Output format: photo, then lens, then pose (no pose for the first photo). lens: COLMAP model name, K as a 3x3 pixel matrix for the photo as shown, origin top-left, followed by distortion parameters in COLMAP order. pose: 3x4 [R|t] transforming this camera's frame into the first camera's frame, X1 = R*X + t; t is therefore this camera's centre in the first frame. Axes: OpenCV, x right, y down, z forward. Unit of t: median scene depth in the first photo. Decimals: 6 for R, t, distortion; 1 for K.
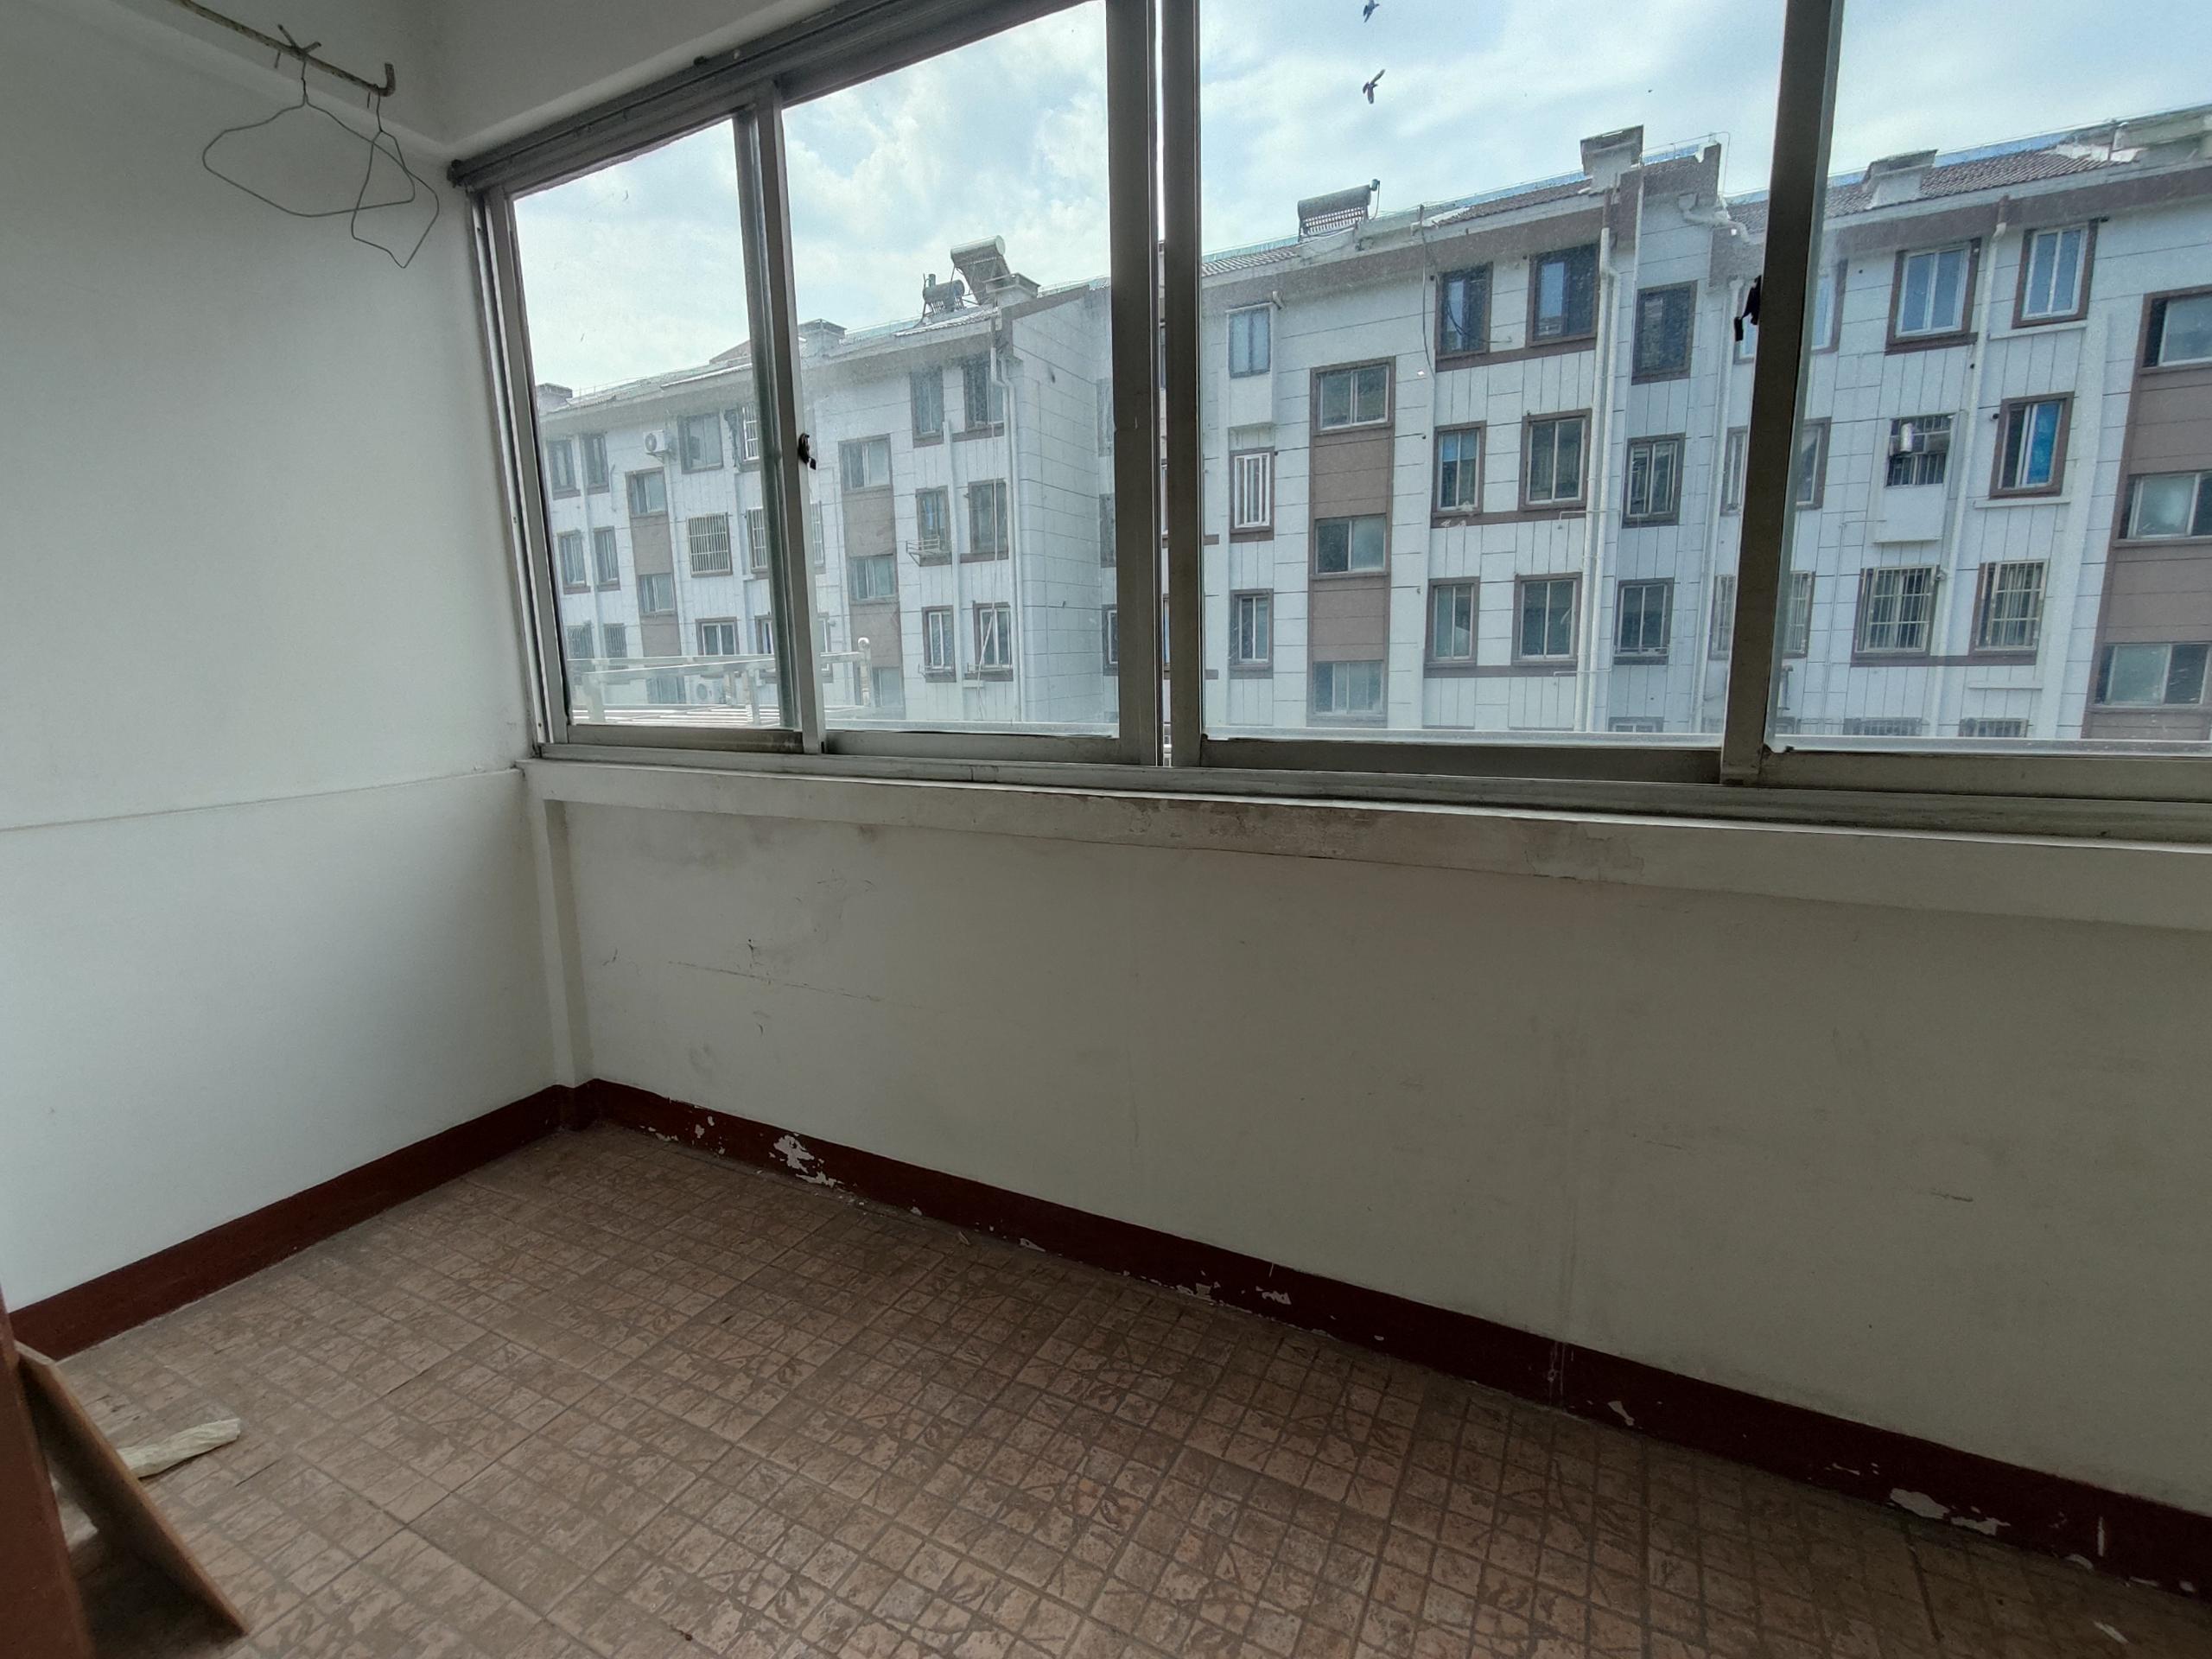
lens RADIAL K [[1003.1, 0, 1106.0], [0, 1003.1, 829.5], [0, 0, 1]] dist [-0.003672, 0.004044]
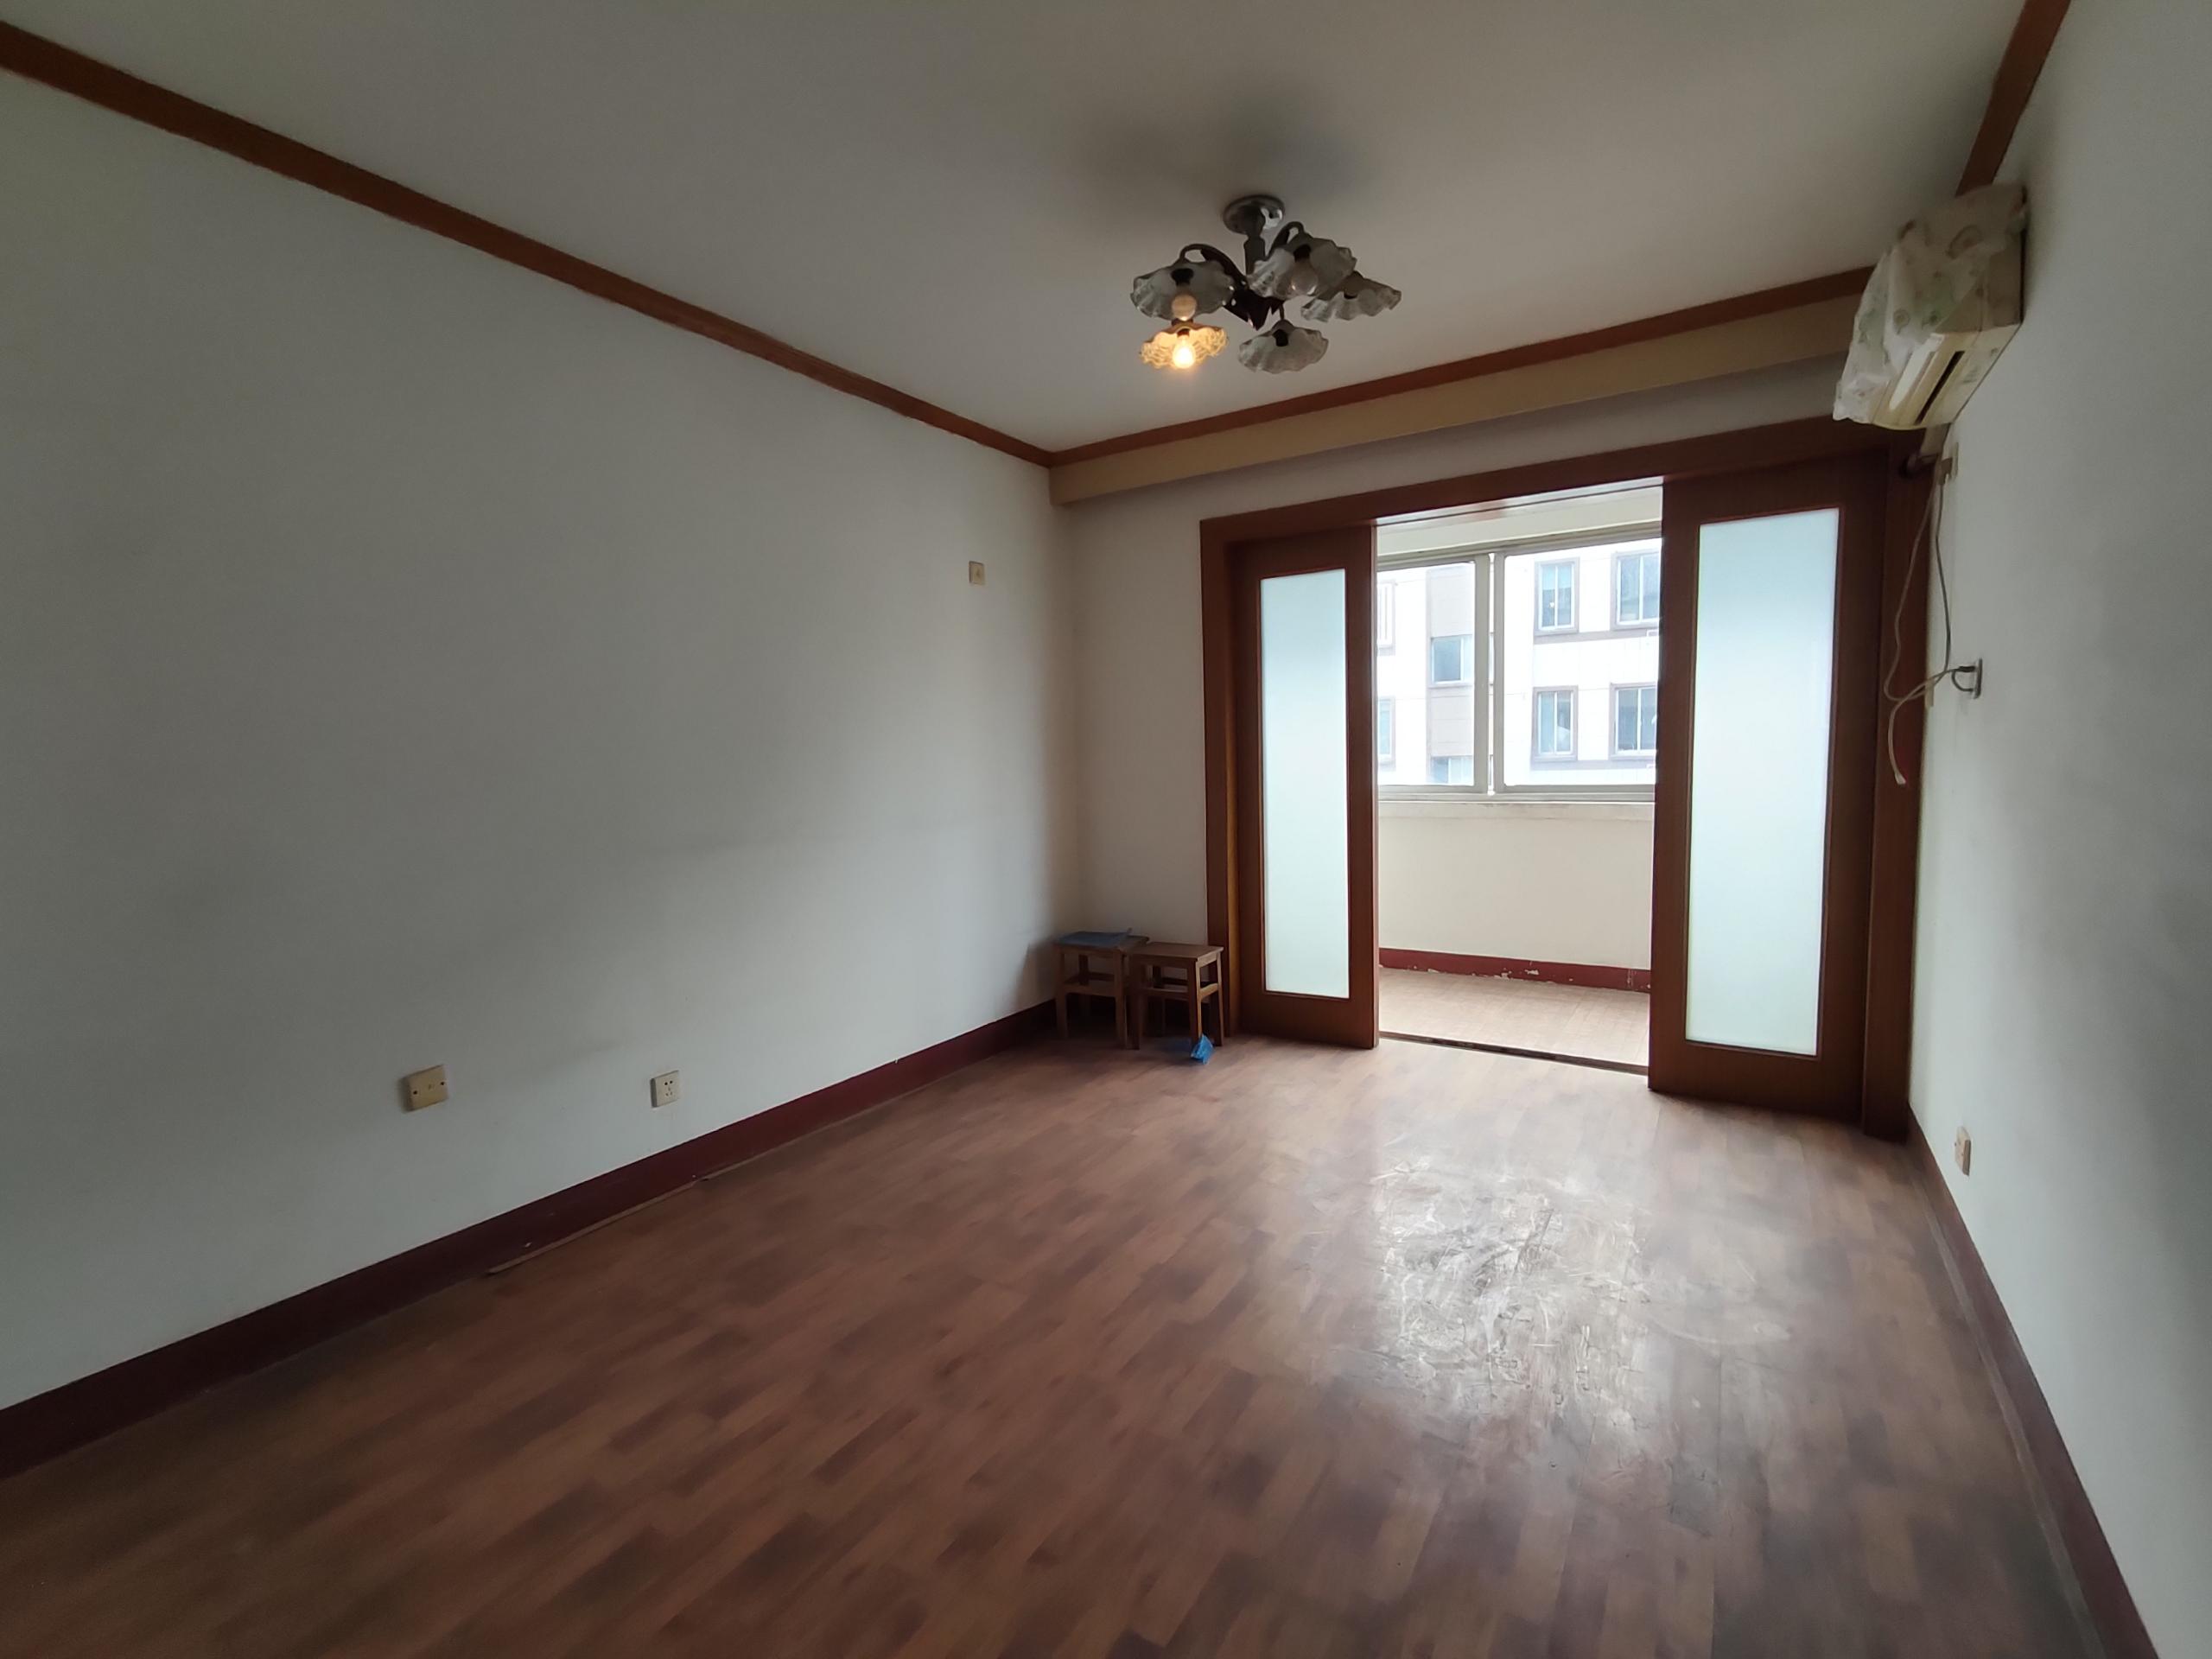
lens RADIAL K [[988.4, 0, 1097.7], [0, 988.4, 834.8], [0, 0, 1]] dist [-0.002046, 0.000310]
pose [[0.995313, 0.002990, -0.096662, -0.154818], [-0.011447, 0.996137, -0.087061, 0.062034], [0.096028, 0.087760, 0.991502, -0.383093]]
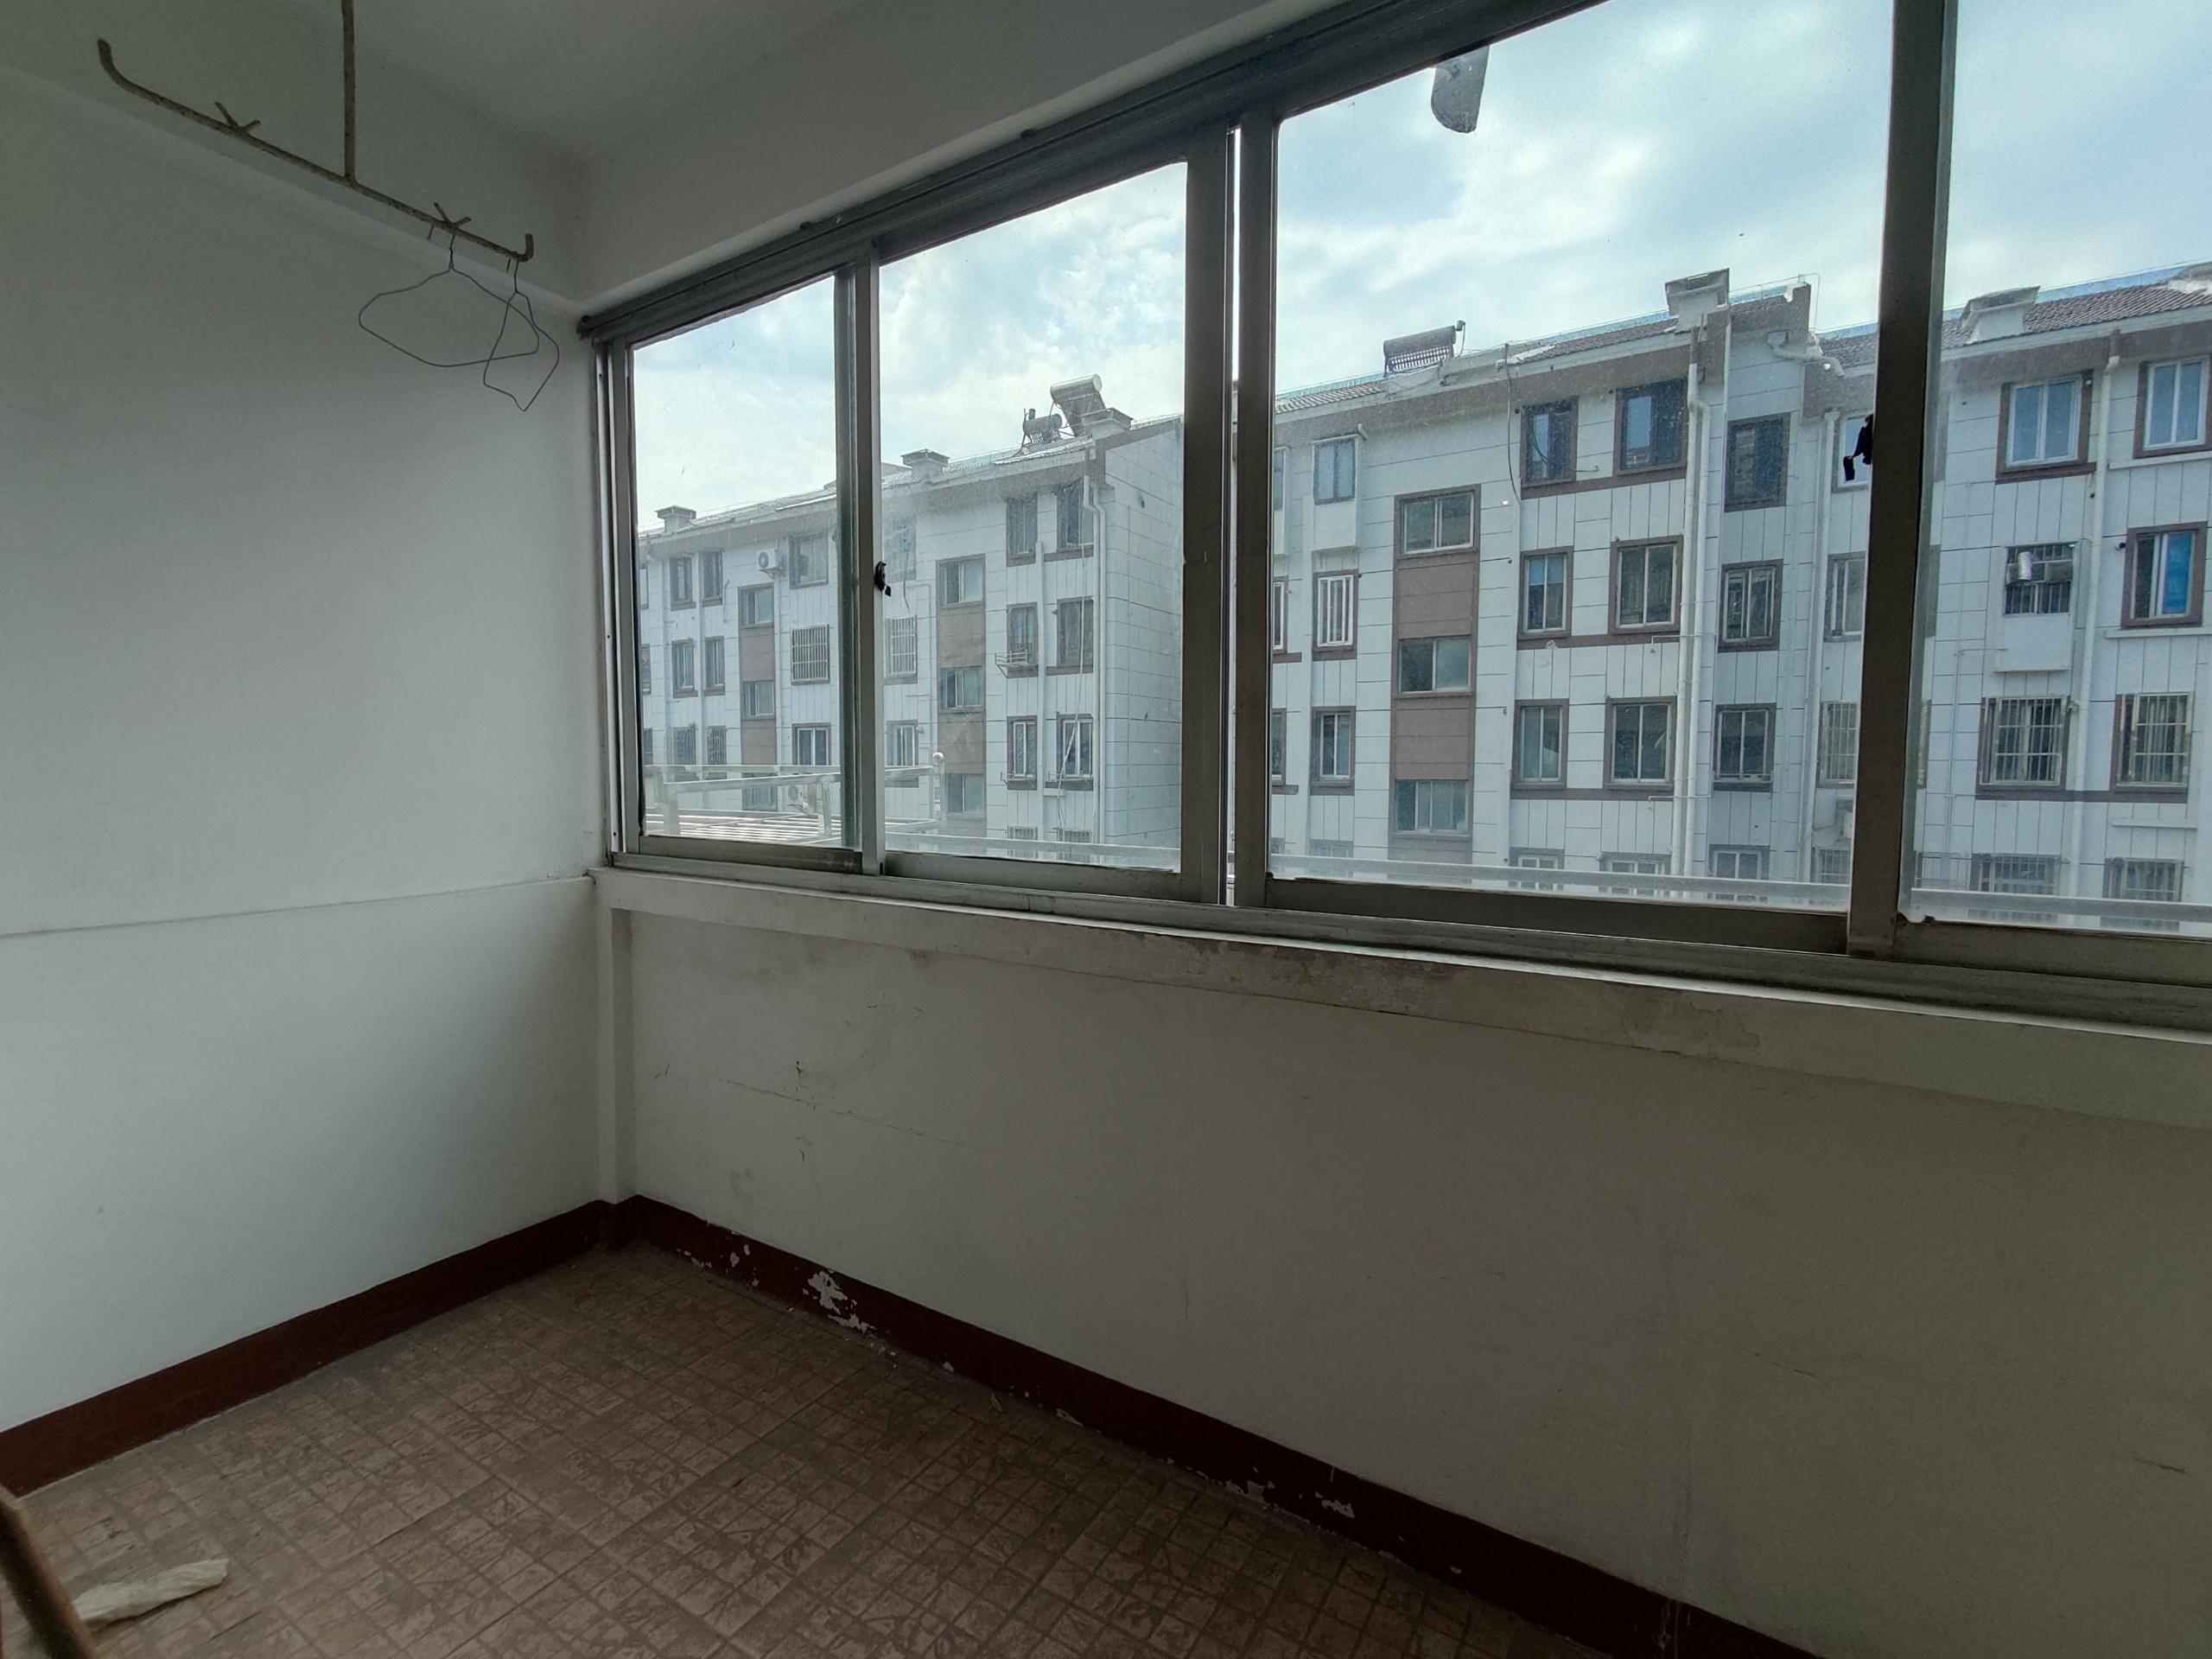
lens RADIAL K [[1002.0, 0, 1102.4], [0, 1002.0, 828.3], [0, 0, 1]] dist [-0.004360, 0.003579]
pose [[0.996134, 0.030272, -0.082467, 0.003274], [-0.039049, 0.993493, -0.106987, -0.005354], [0.078692, 0.109793, 0.990834, 0.007789]]
